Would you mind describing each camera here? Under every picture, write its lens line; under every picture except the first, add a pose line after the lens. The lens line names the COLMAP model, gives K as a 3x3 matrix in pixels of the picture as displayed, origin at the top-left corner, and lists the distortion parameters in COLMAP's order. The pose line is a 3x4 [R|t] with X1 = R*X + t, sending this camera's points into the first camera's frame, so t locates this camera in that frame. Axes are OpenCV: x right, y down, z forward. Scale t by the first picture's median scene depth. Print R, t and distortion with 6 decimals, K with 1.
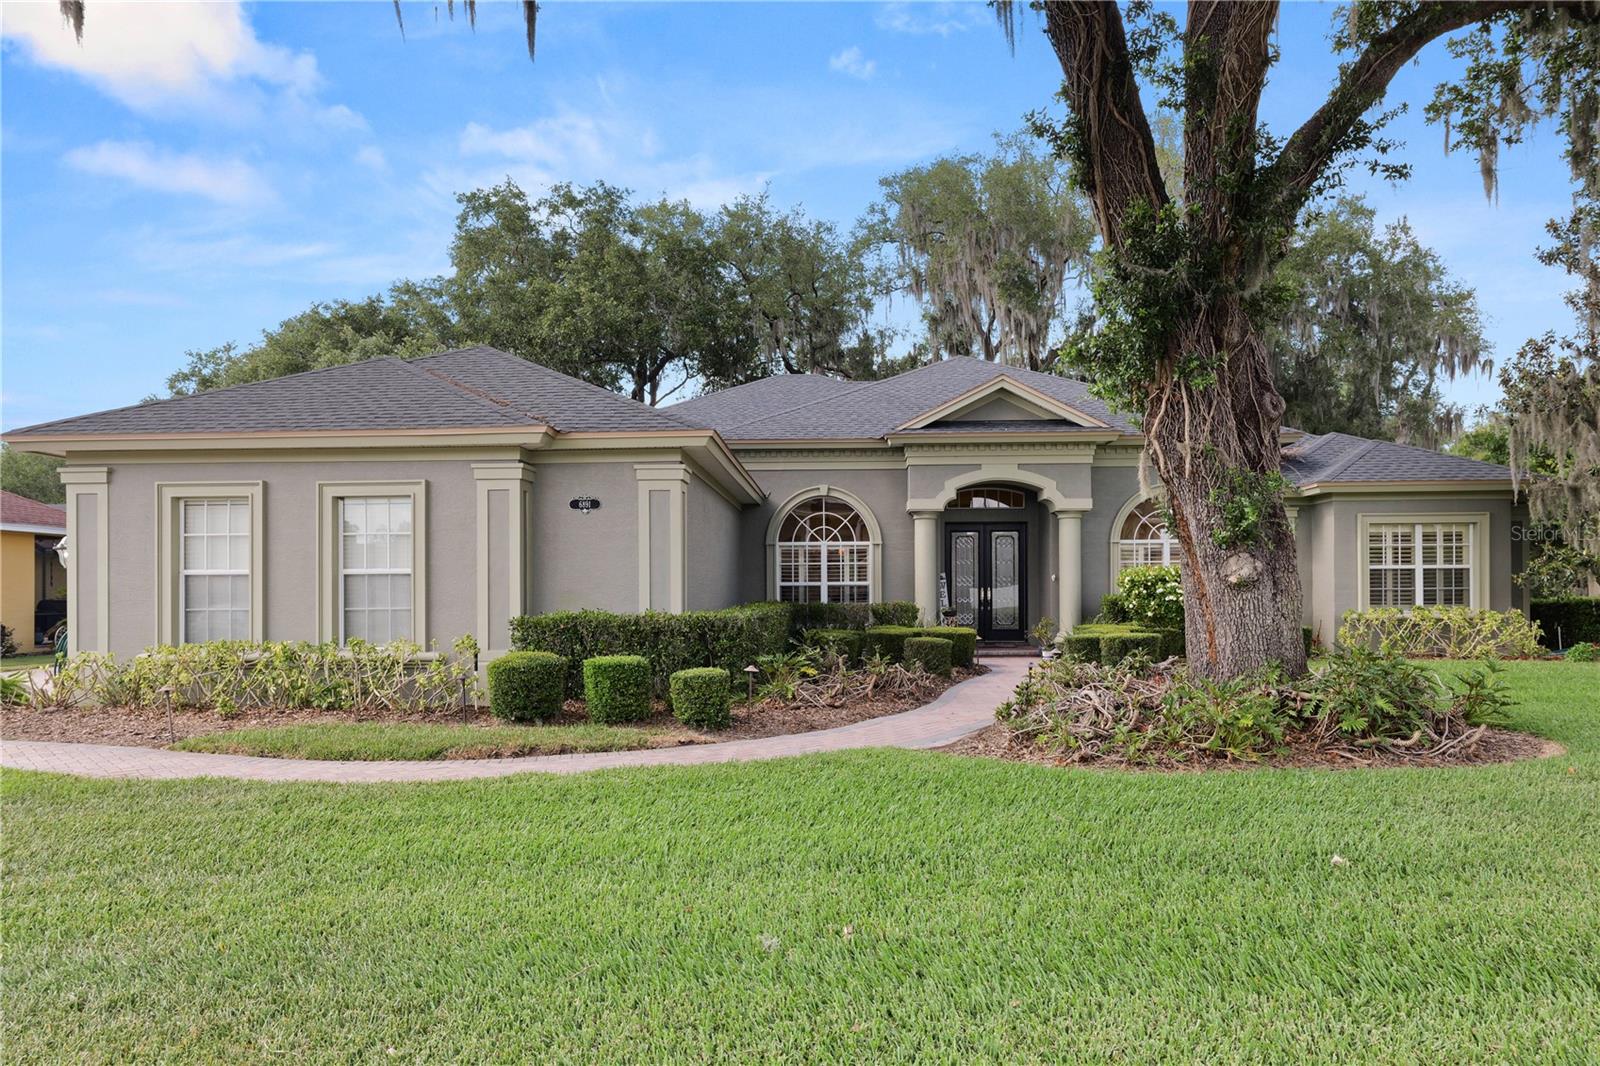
lens RADIAL K [[1028.6, 0, 803.3], [0, 1028.6, 586.0], [0, 0, 1]] dist [0.000706, -0.000045]
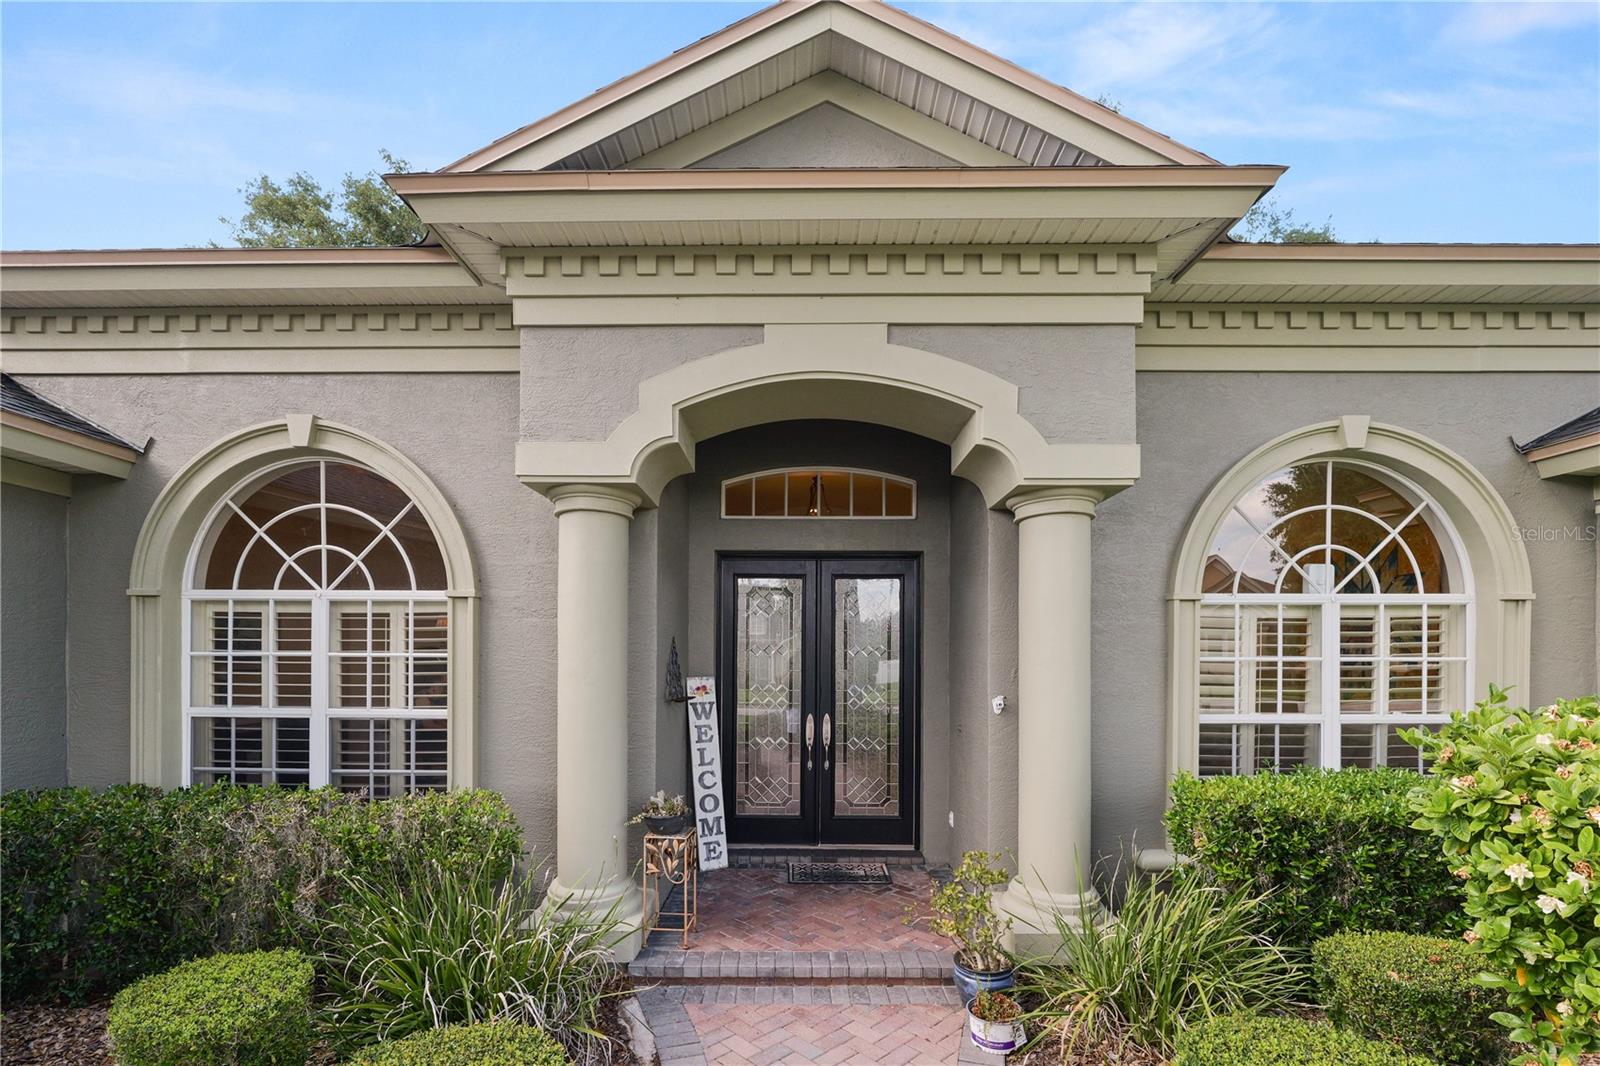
lens RADIAL K [[673.0, 0, 802.2], [0, 673.0, 652.7], [0, 0, 1]] dist [-0.014570, 0.000054]
pose [[0.999611, 0.009213, 0.026323, 0.174330], [-0.009174, 0.999957, -0.001577, -0.023723], [-0.026336, 0.001335, 0.999652, 0.782866]]
